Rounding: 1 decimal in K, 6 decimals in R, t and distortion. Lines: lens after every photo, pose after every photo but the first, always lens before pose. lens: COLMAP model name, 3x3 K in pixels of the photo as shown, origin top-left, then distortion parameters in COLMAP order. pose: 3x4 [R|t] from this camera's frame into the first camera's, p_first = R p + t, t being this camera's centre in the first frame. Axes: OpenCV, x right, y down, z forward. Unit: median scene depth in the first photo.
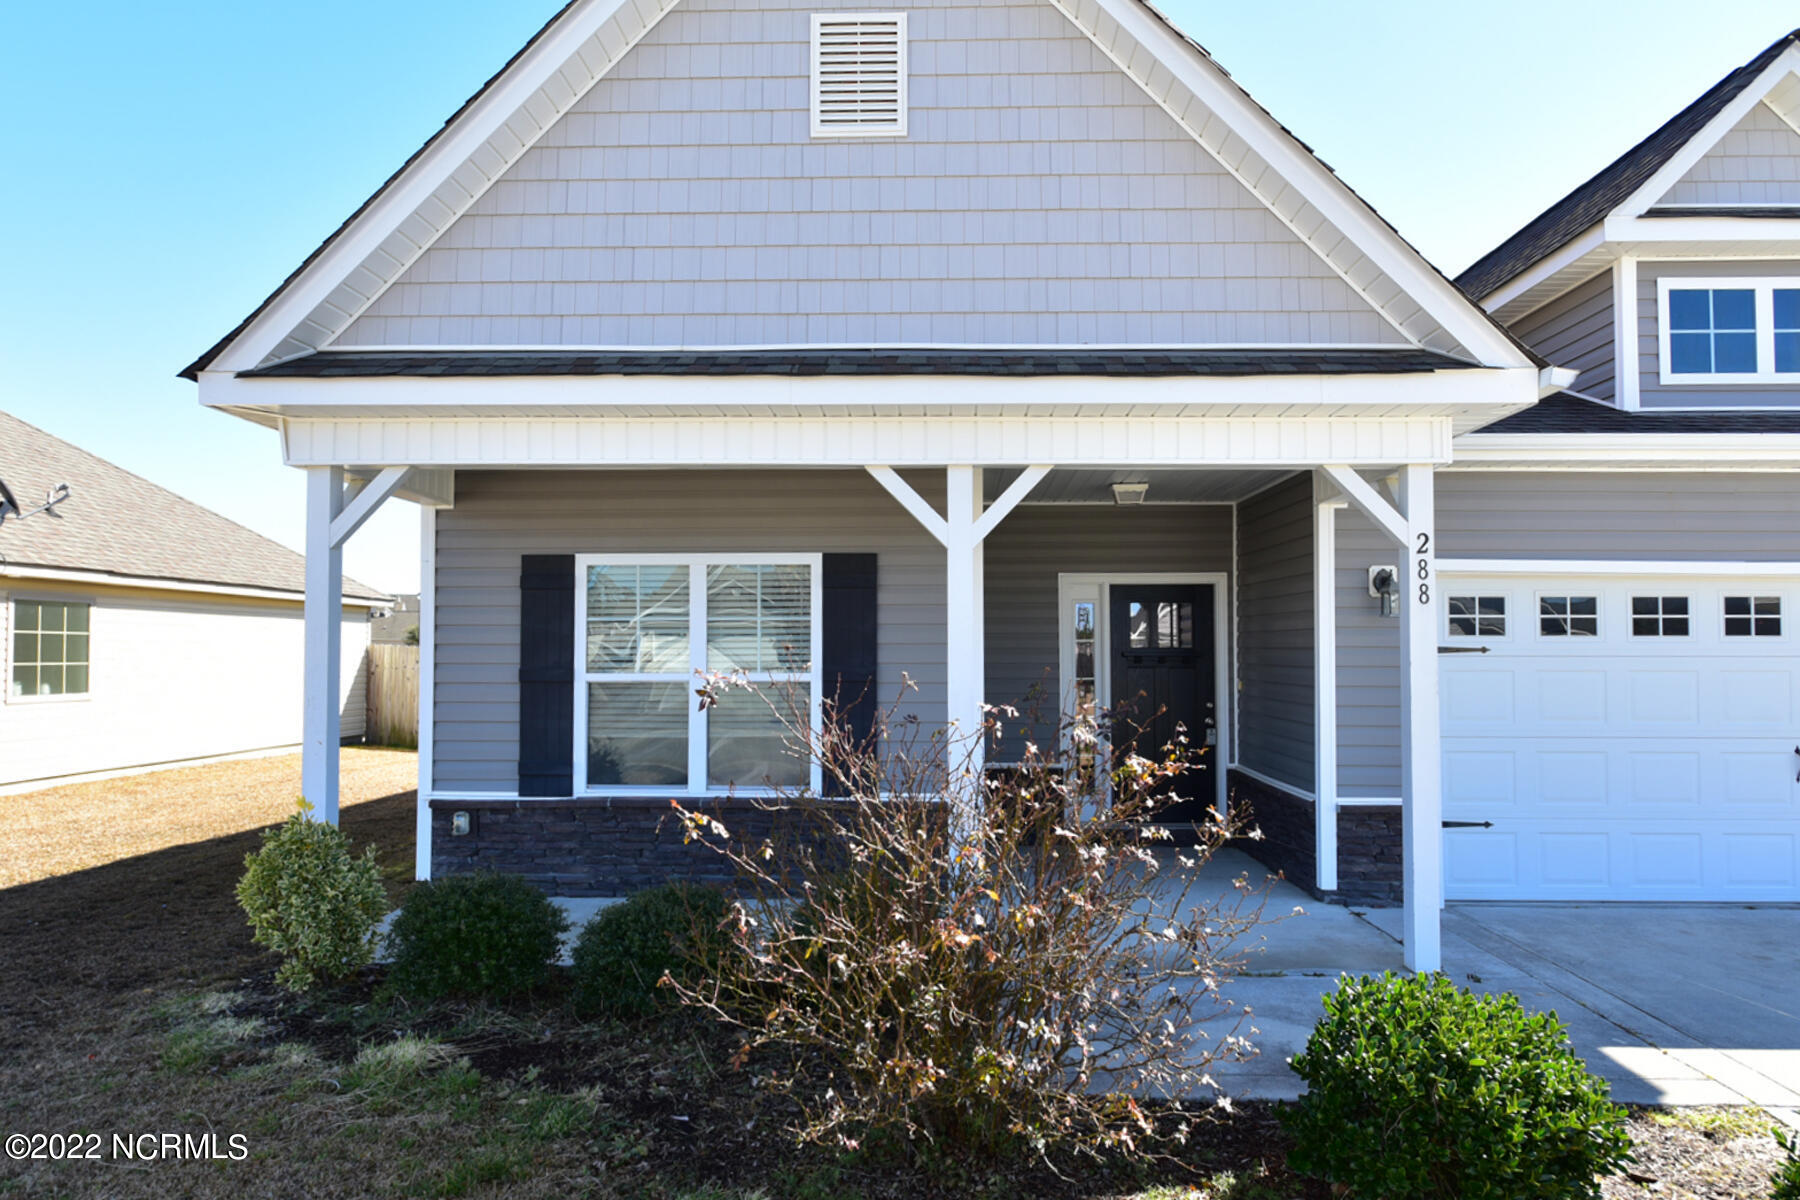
lens RADIAL K [[1083.4, 0, 906.7], [0, 1083.4, 601.2], [0, 0, 1]] dist [0.001410, 0.002649]
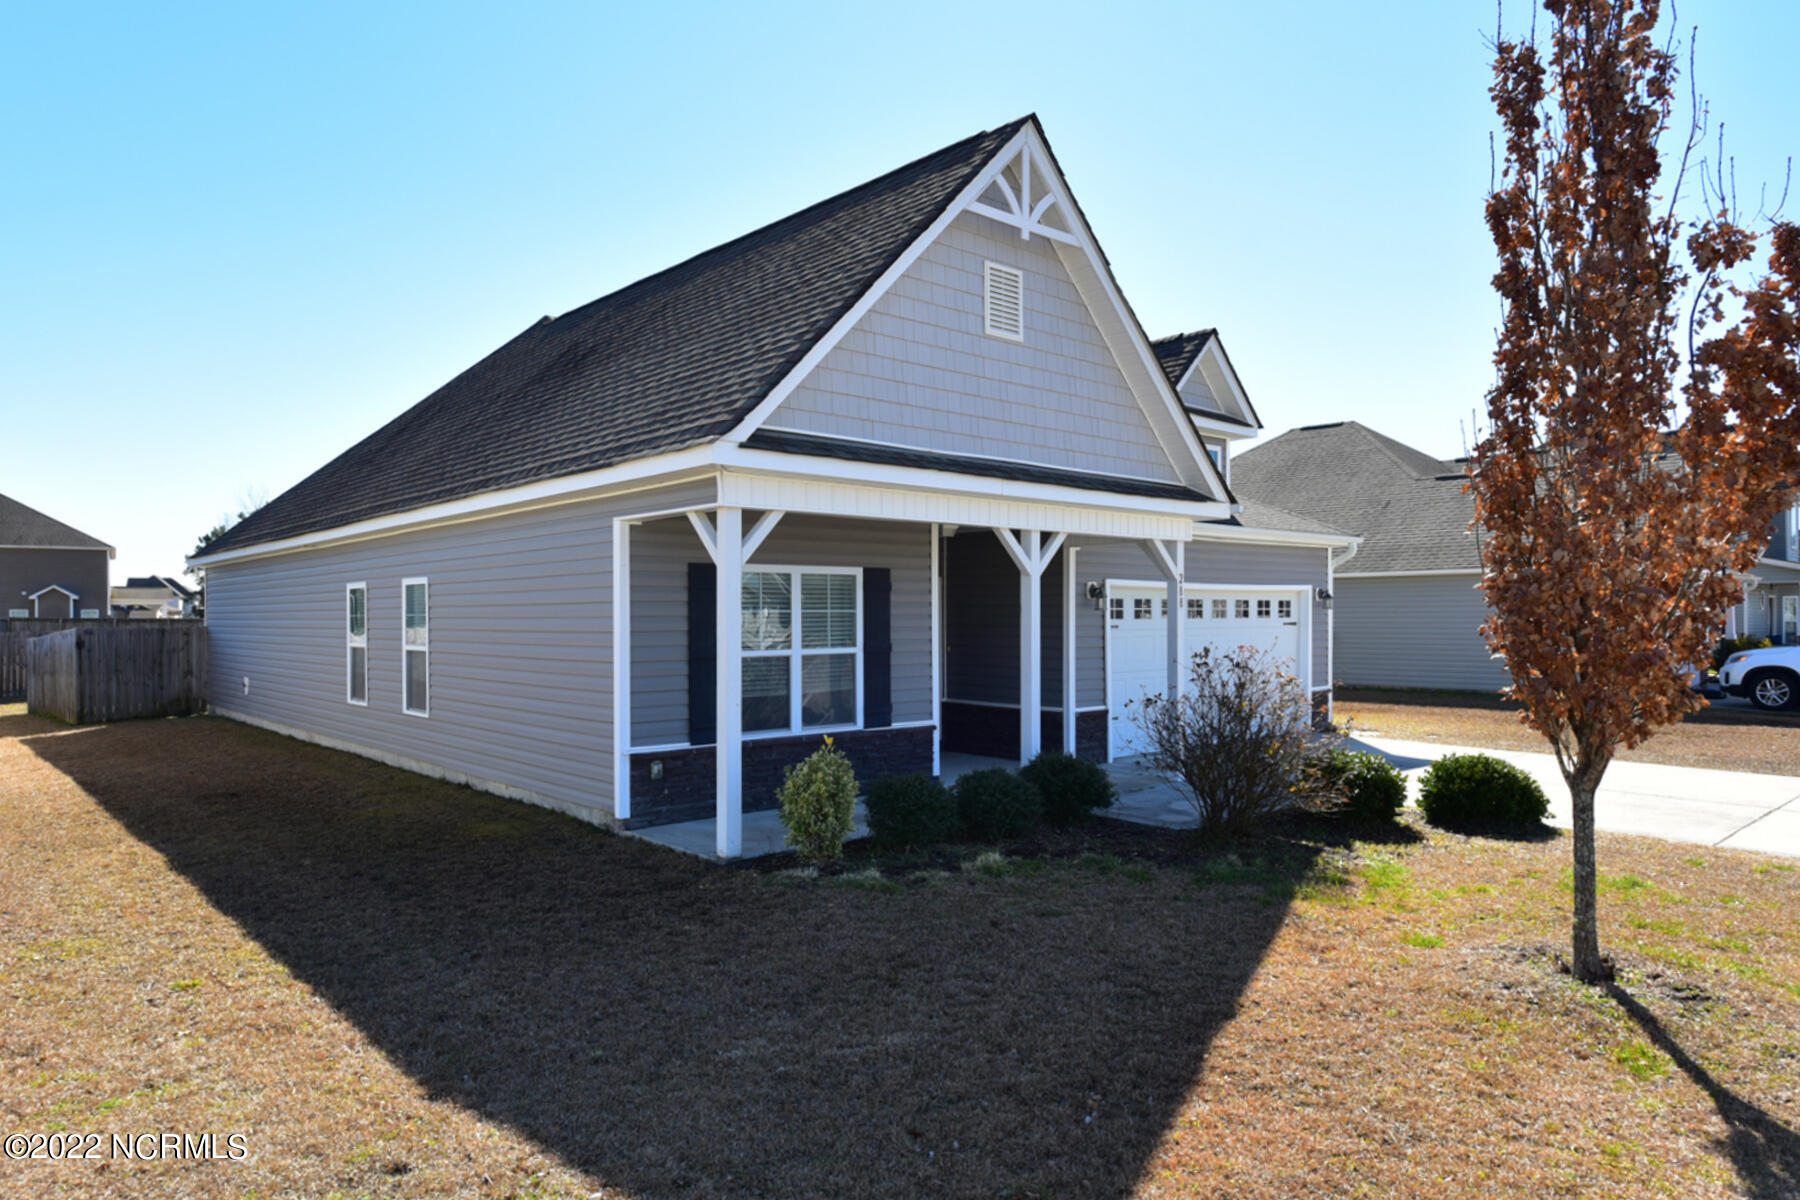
lens RADIAL K [[1141.5, 0, 884.3], [0, 1141.5, 602.4], [0, 0, 1]] dist [-0.005664, 0.001806]
pose [[0.724824, 0.002920, 0.688927, -1.169436], [-0.024029, 0.999490, 0.021045, -0.030620], [-0.688514, -0.031808, 0.724525, -0.170139]]
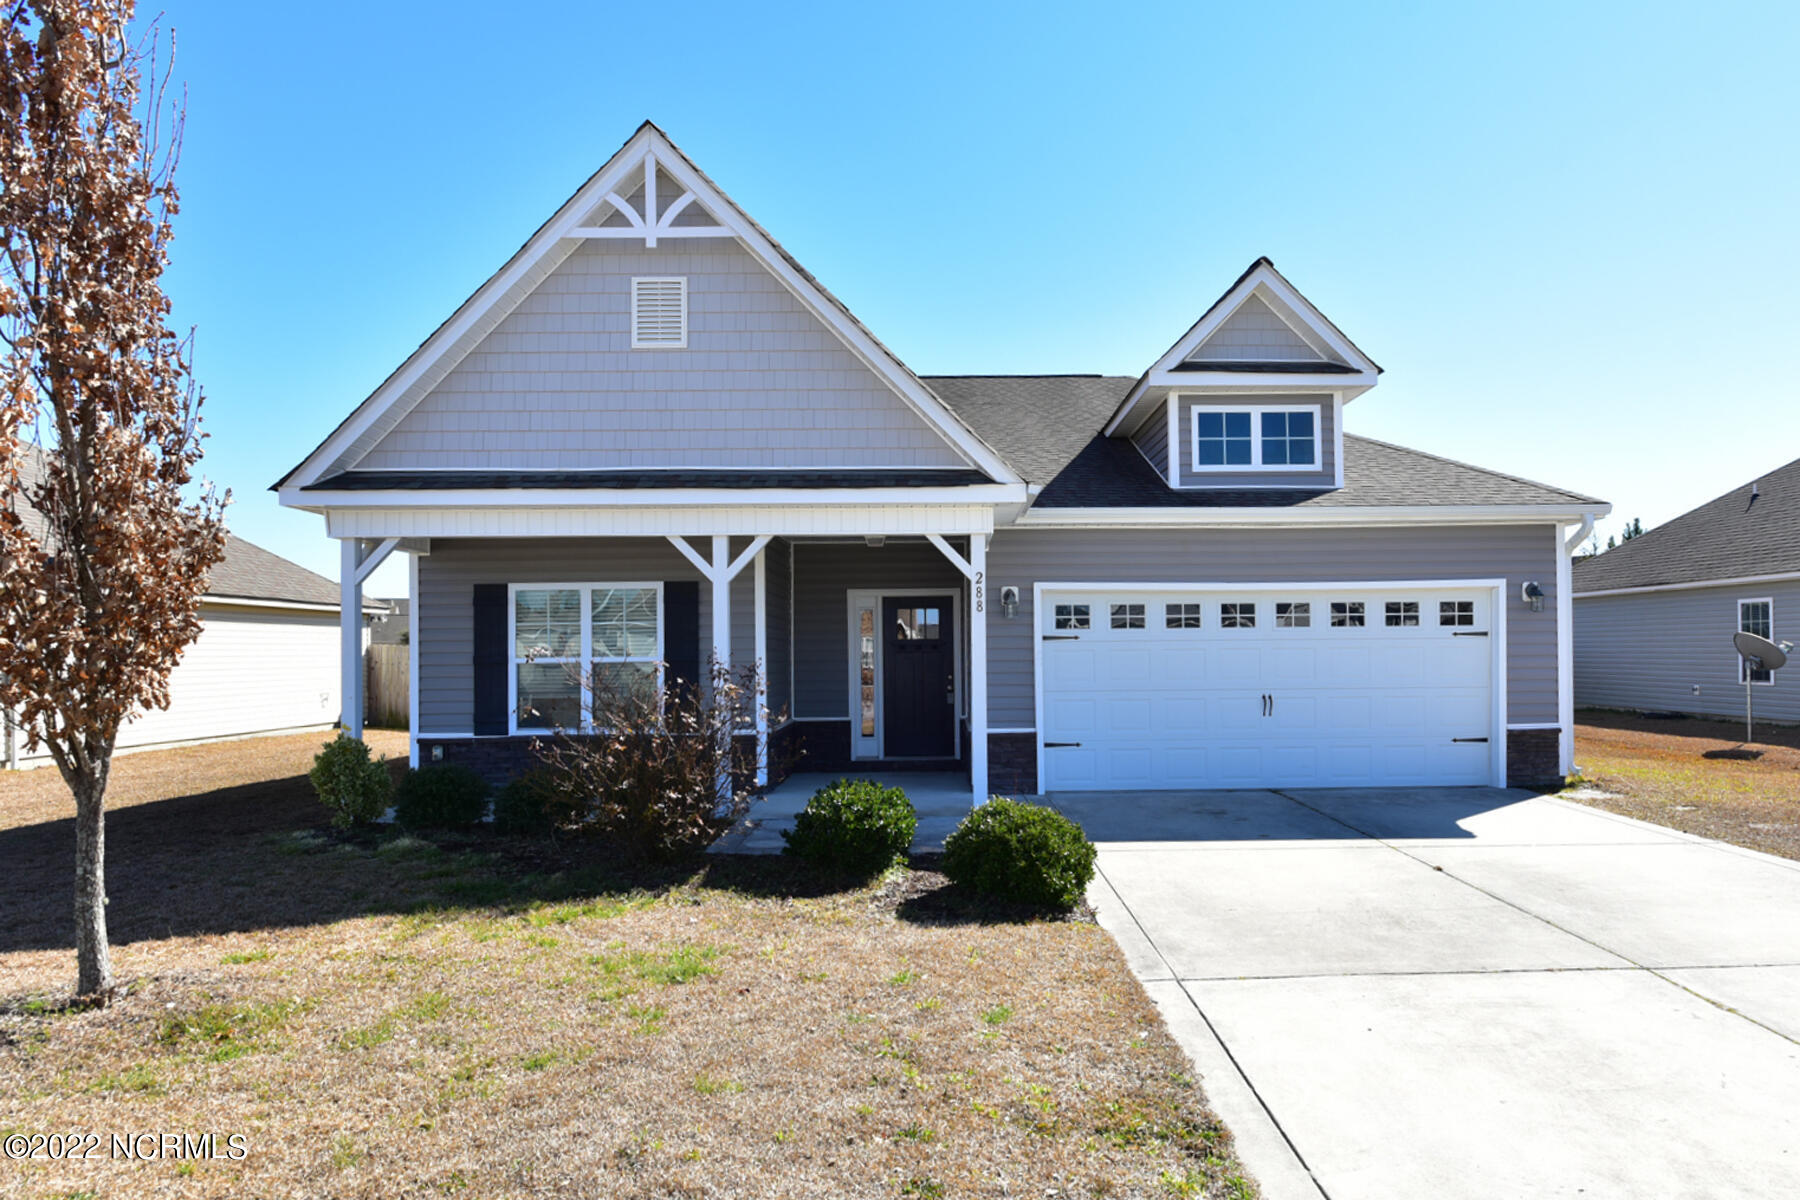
lens RADIAL K [[1083.4, 0, 951.5], [0, 1083.4, 612.1], [0, 0, 1]] dist [0.001410, 0.002649]
pose [[0.999186, -0.009352, 0.039247, 0.287424], [0.008893, 0.999890, 0.011873, -0.014816], [-0.039354, -0.011514, 0.999159, -0.628330]]
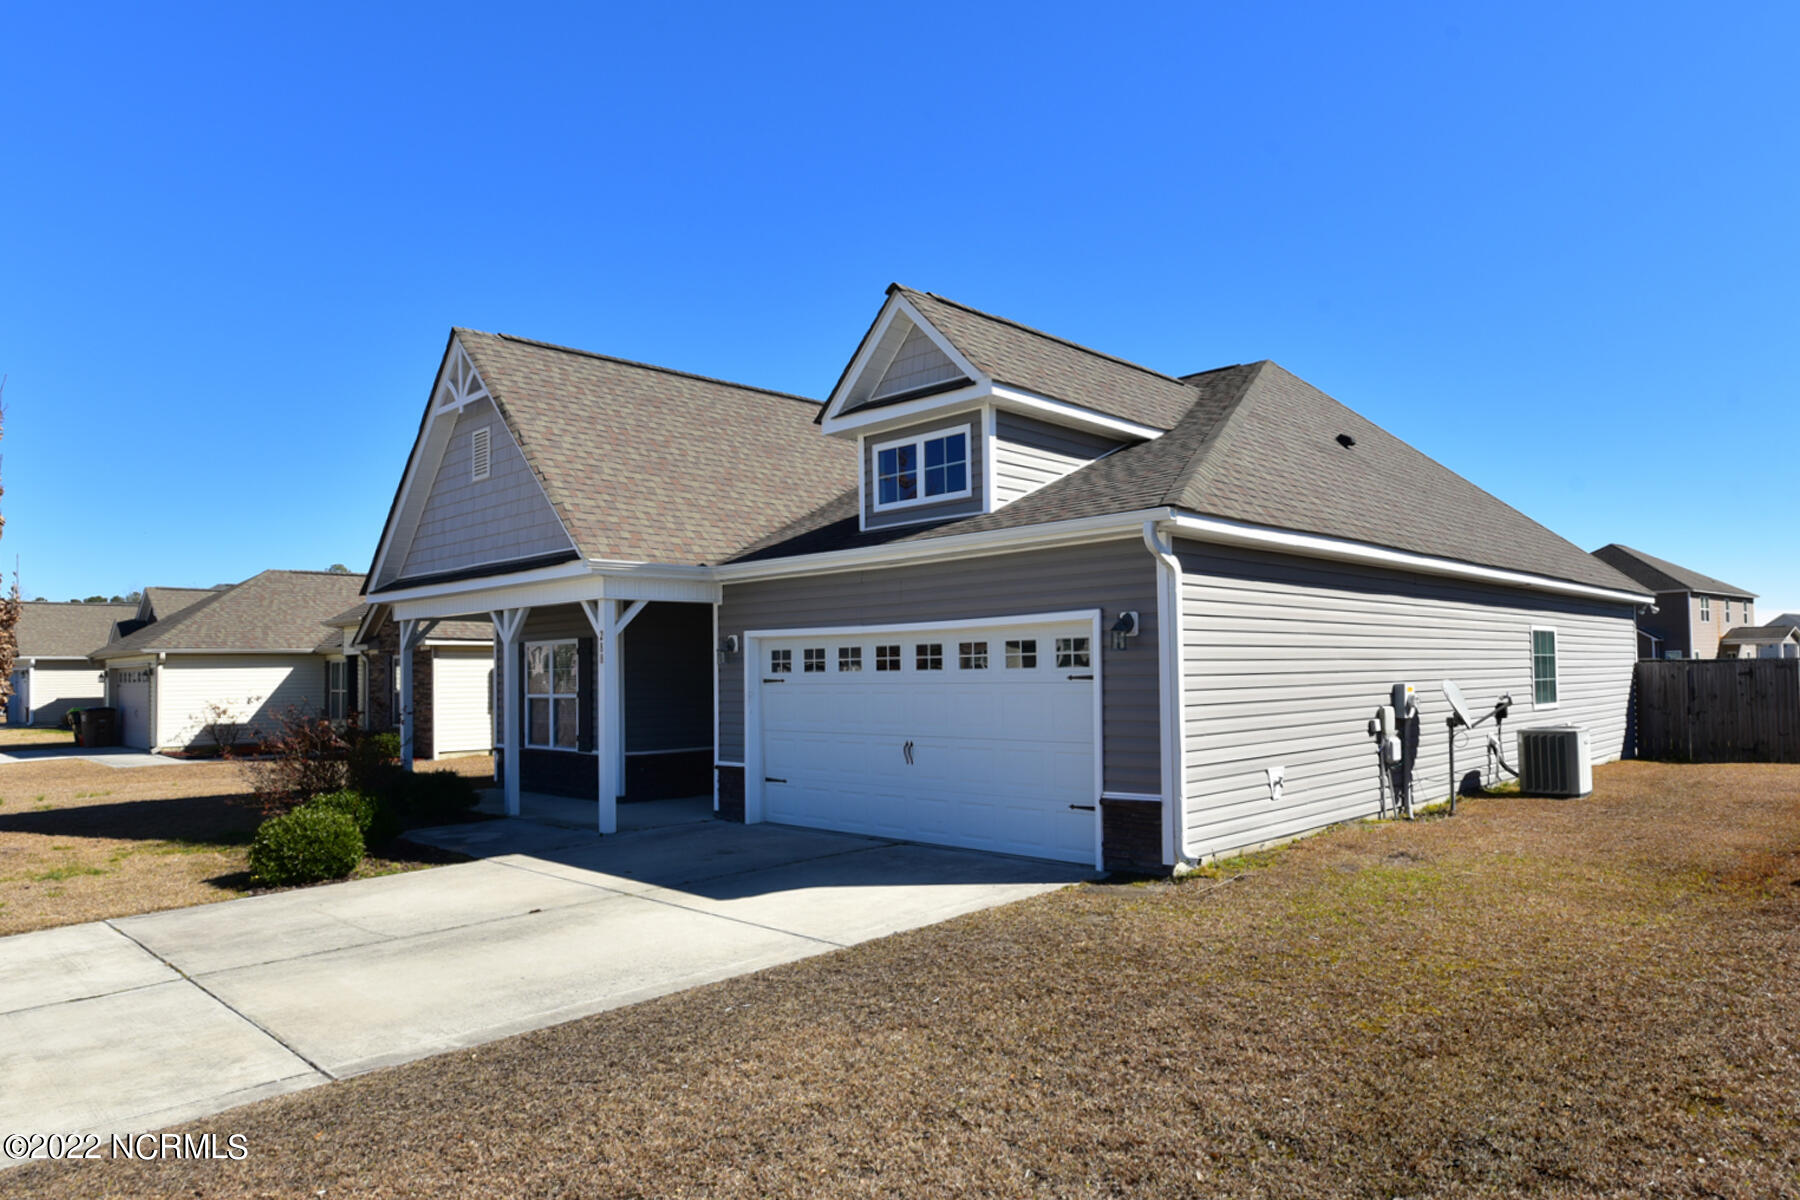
lens RADIAL K [[1141.5, 0, 886.6], [0, 1141.5, 618.1], [0, 0, 1]] dist [-0.005664, 0.001806]
pose [[0.720107, -0.045610, -0.692362, 1.962072], [0.045242, 0.998800, -0.018741, -0.013728], [0.692386, -0.017828, 0.721307, -0.206225]]
